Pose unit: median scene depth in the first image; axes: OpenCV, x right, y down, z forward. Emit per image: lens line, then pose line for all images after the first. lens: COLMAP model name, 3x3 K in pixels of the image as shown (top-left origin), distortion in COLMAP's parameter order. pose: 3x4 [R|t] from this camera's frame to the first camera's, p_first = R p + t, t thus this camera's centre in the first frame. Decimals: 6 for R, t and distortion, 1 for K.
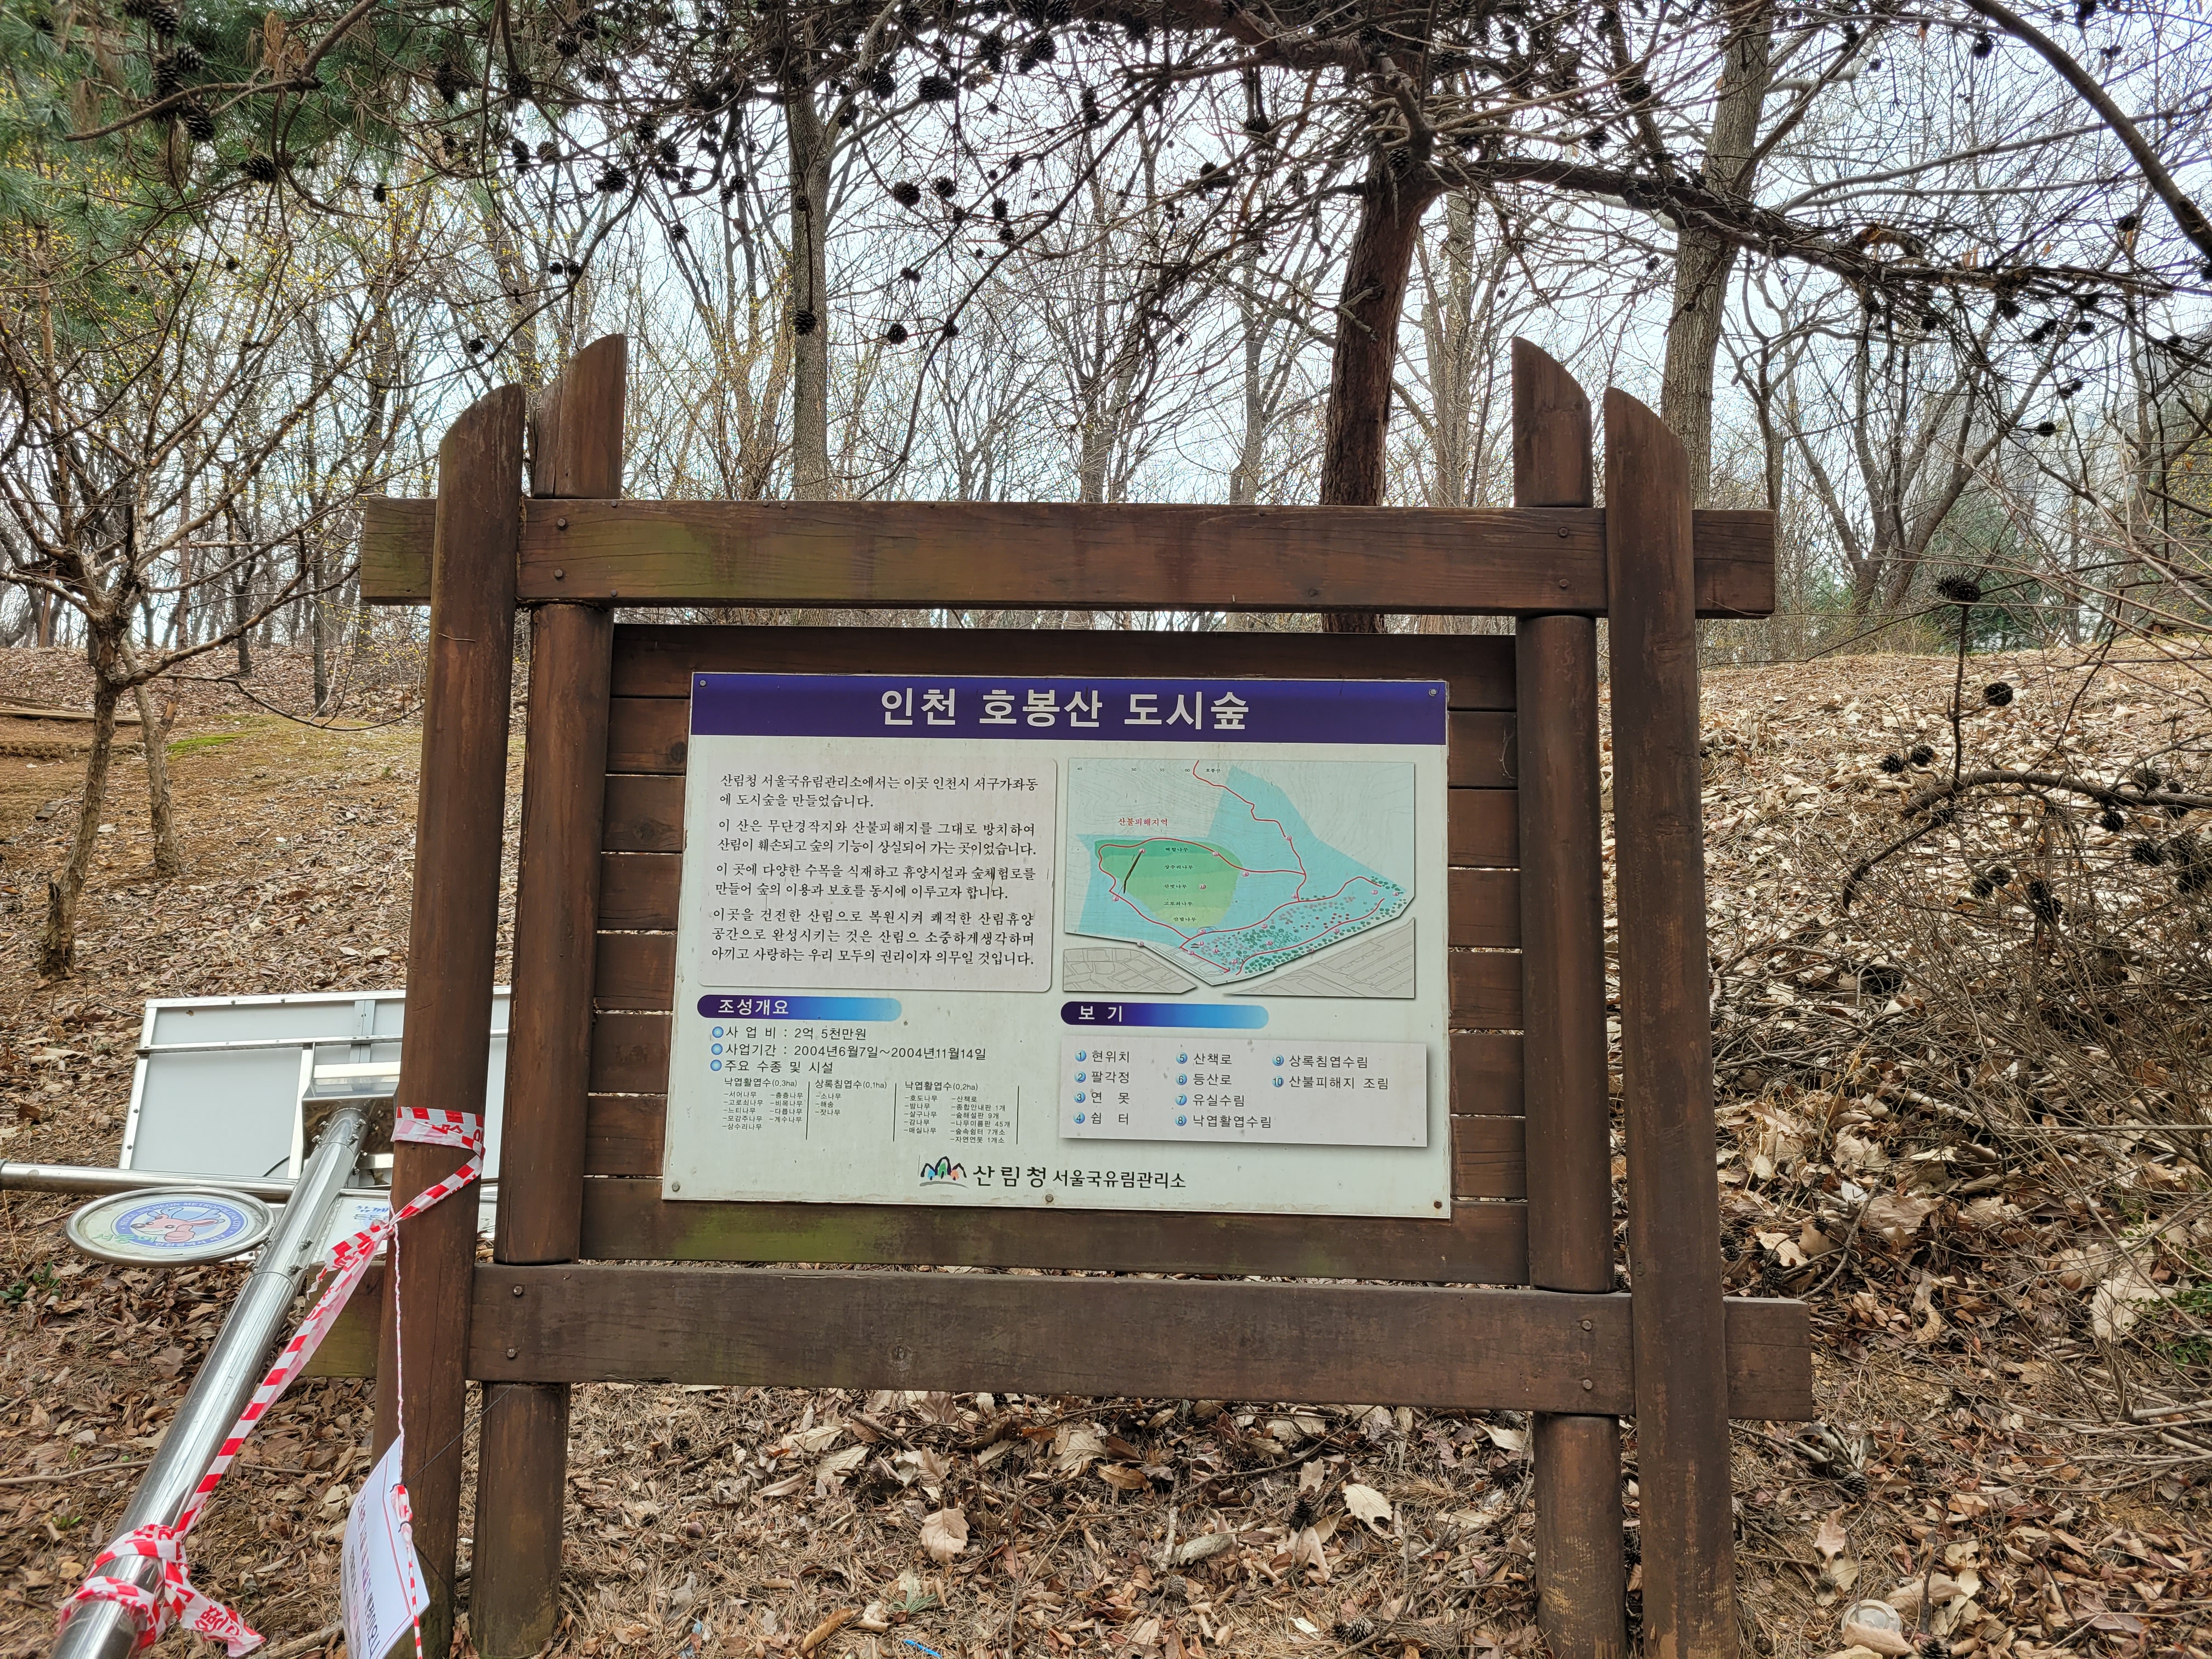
lens RADIAL K [[1680.5, 0, 1160.5], [0, 1680.5, 827.7], [0, 0, 1]] dist [0.009598, -0.009267]
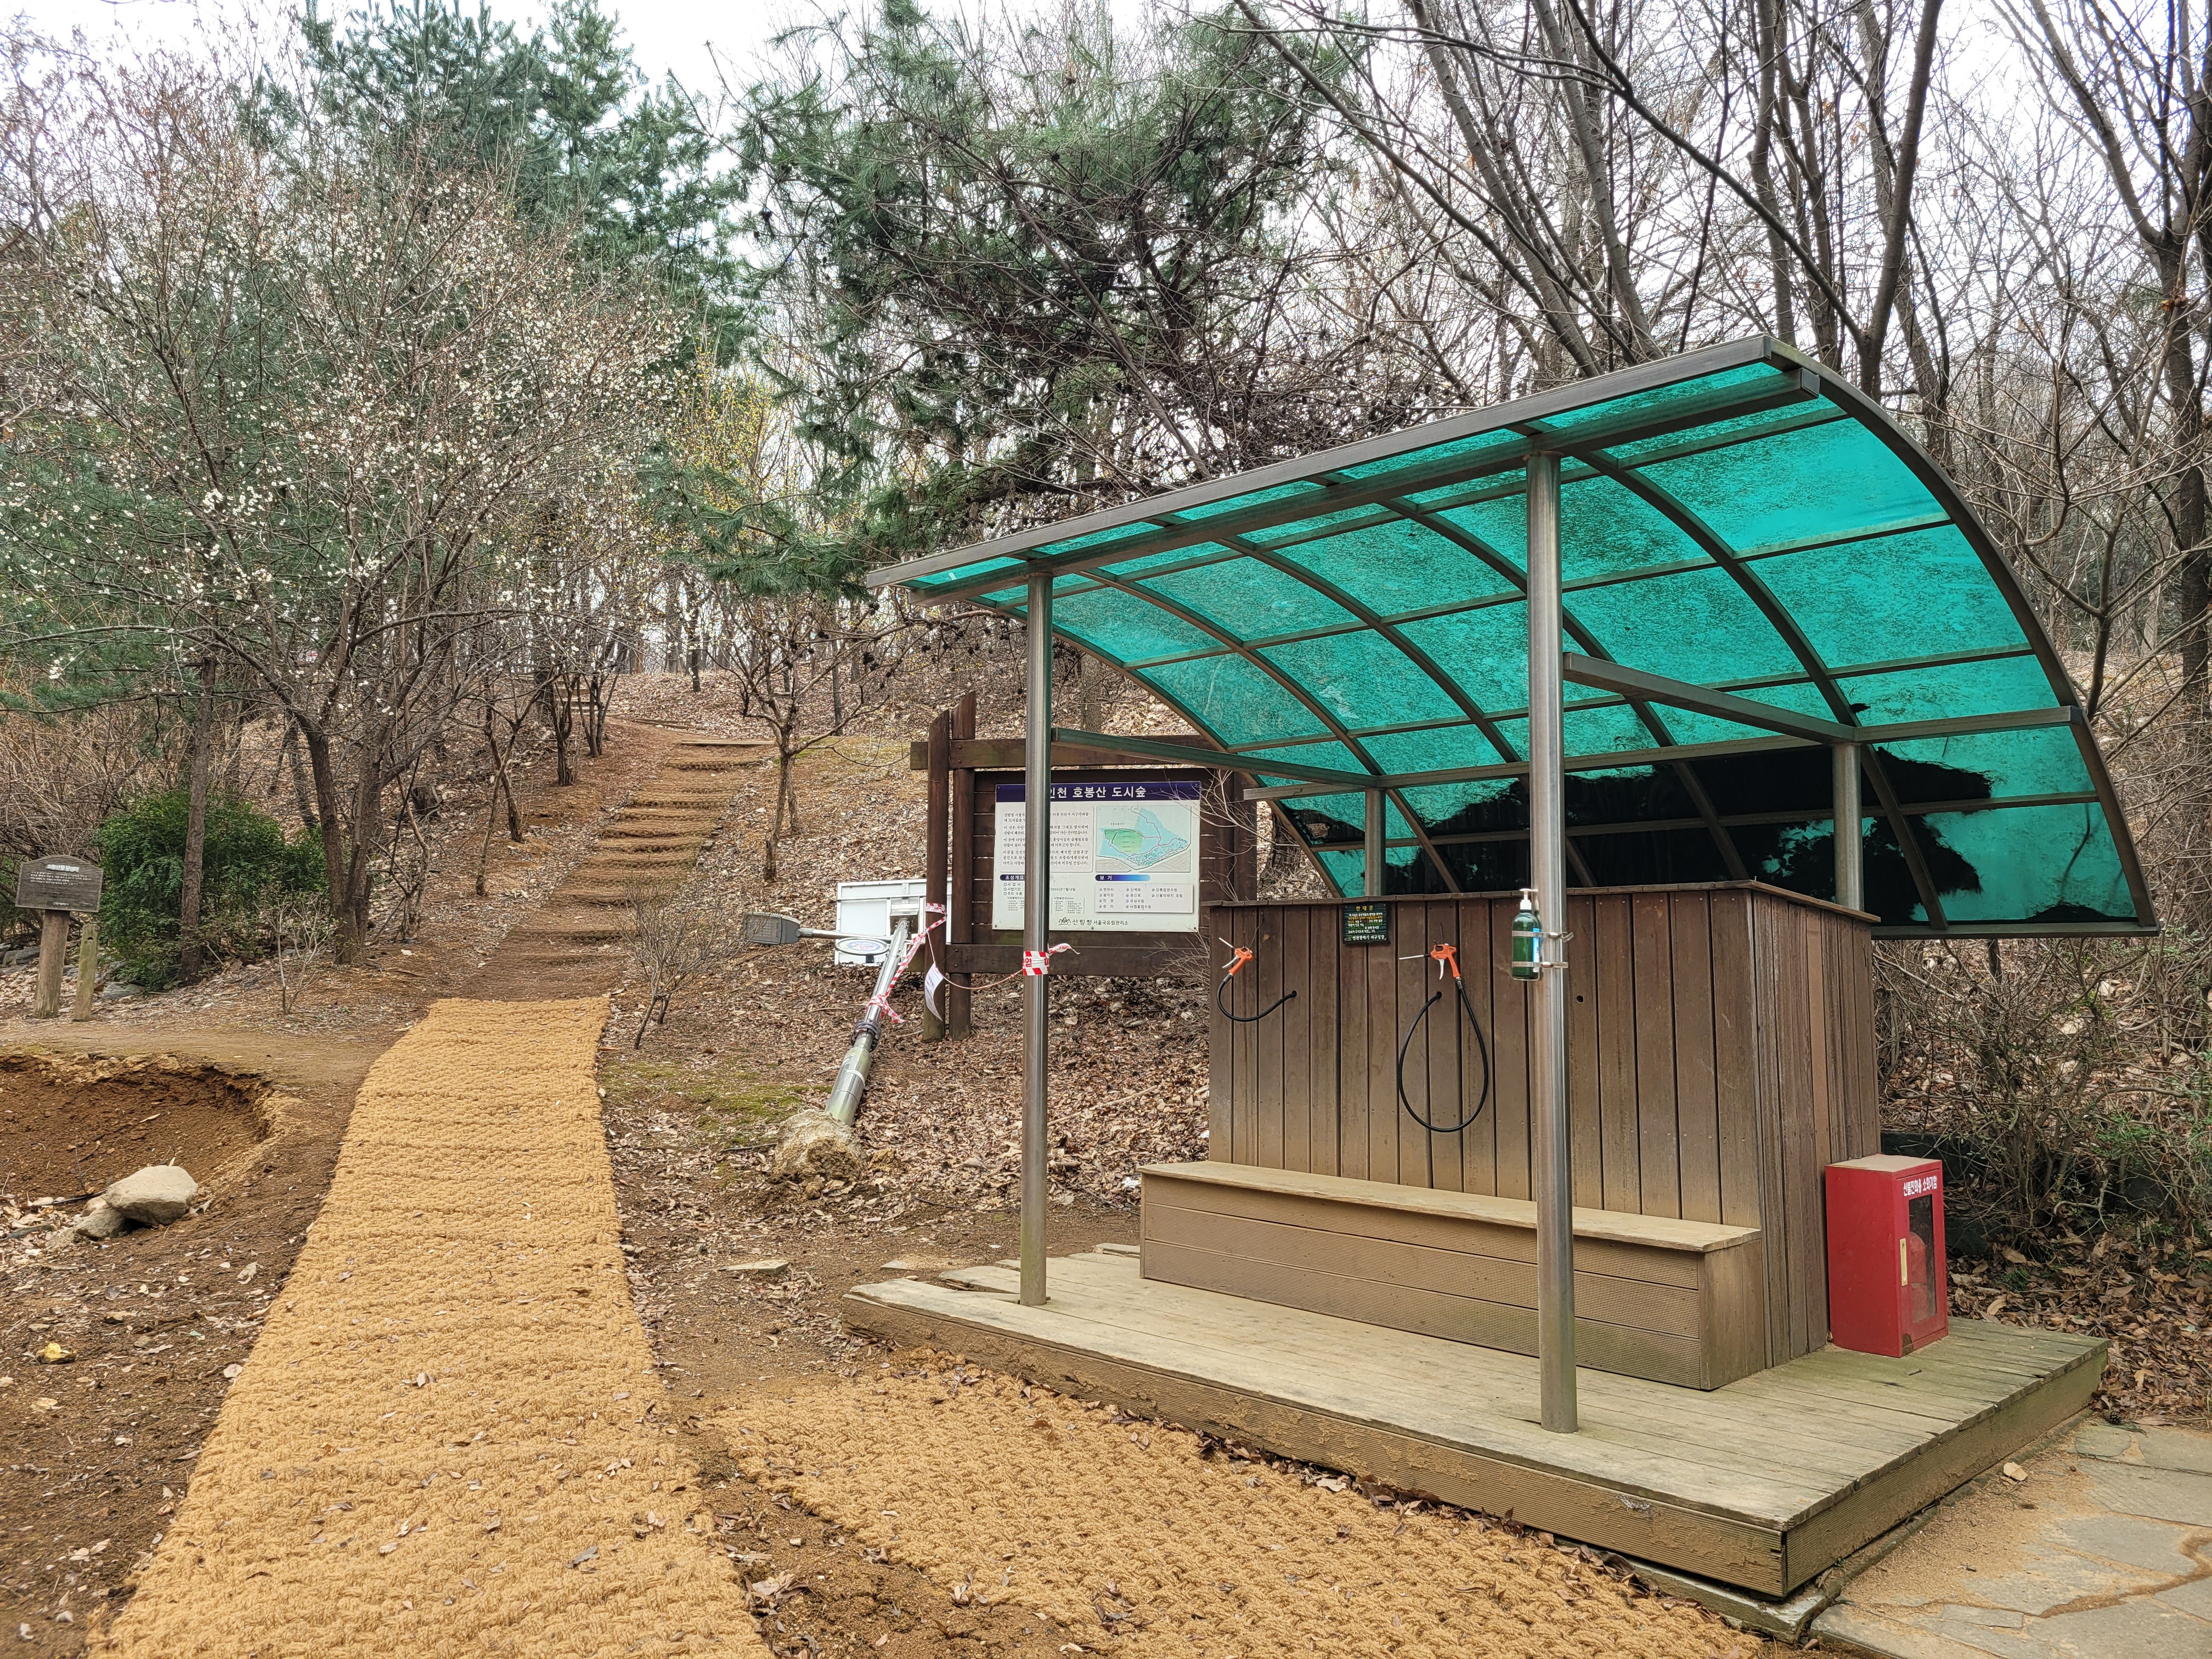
lens RADIAL K [[1680.5, 0, 1160.5], [0, 1680.5, 827.7], [0, 0, 1]] dist [0.009598, -0.009267]
pose [[0.969285, -0.023918, -0.244773, 0.956003], [0.035958, 0.998347, 0.044838, -0.153049], [0.243296, -0.052263, 0.968543, -2.439163]]
